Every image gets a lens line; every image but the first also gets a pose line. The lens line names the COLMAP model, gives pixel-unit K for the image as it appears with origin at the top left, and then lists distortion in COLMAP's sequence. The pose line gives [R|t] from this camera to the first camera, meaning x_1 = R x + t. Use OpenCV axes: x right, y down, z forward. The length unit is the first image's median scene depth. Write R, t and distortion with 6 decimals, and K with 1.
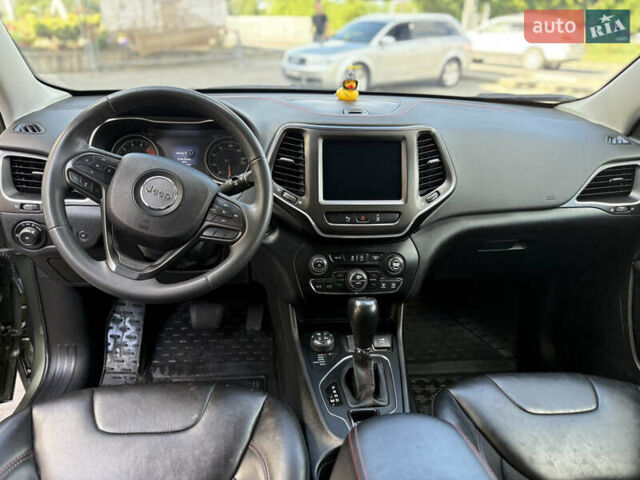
lens RADIAL K [[492.8, 0, 320.6], [0, 492.8, 236.6], [0, 0, 1]] dist [0.041670, -0.035592]
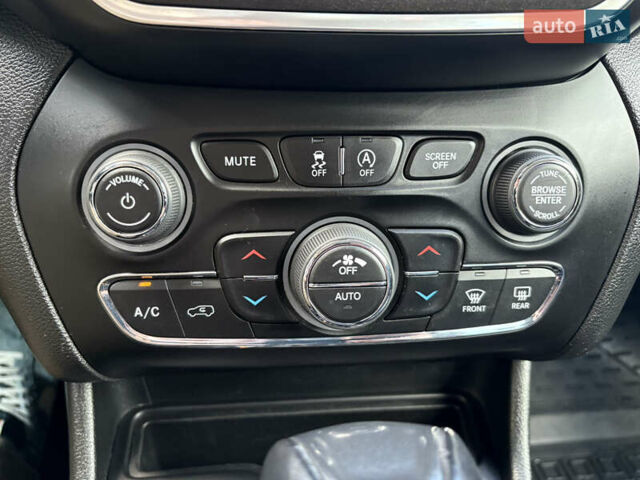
lens RADIAL K [[492.8, 0, 318.8], [0, 492.8, 240.6], [0, 0, 1]] dist [0.041670, -0.035592]
pose [[0.999862, -0.008177, -0.014493, 0.067733], [0.009848, 0.992815, 0.119250, 0.050766], [0.013414, -0.119376, 0.992758, 0.808227]]
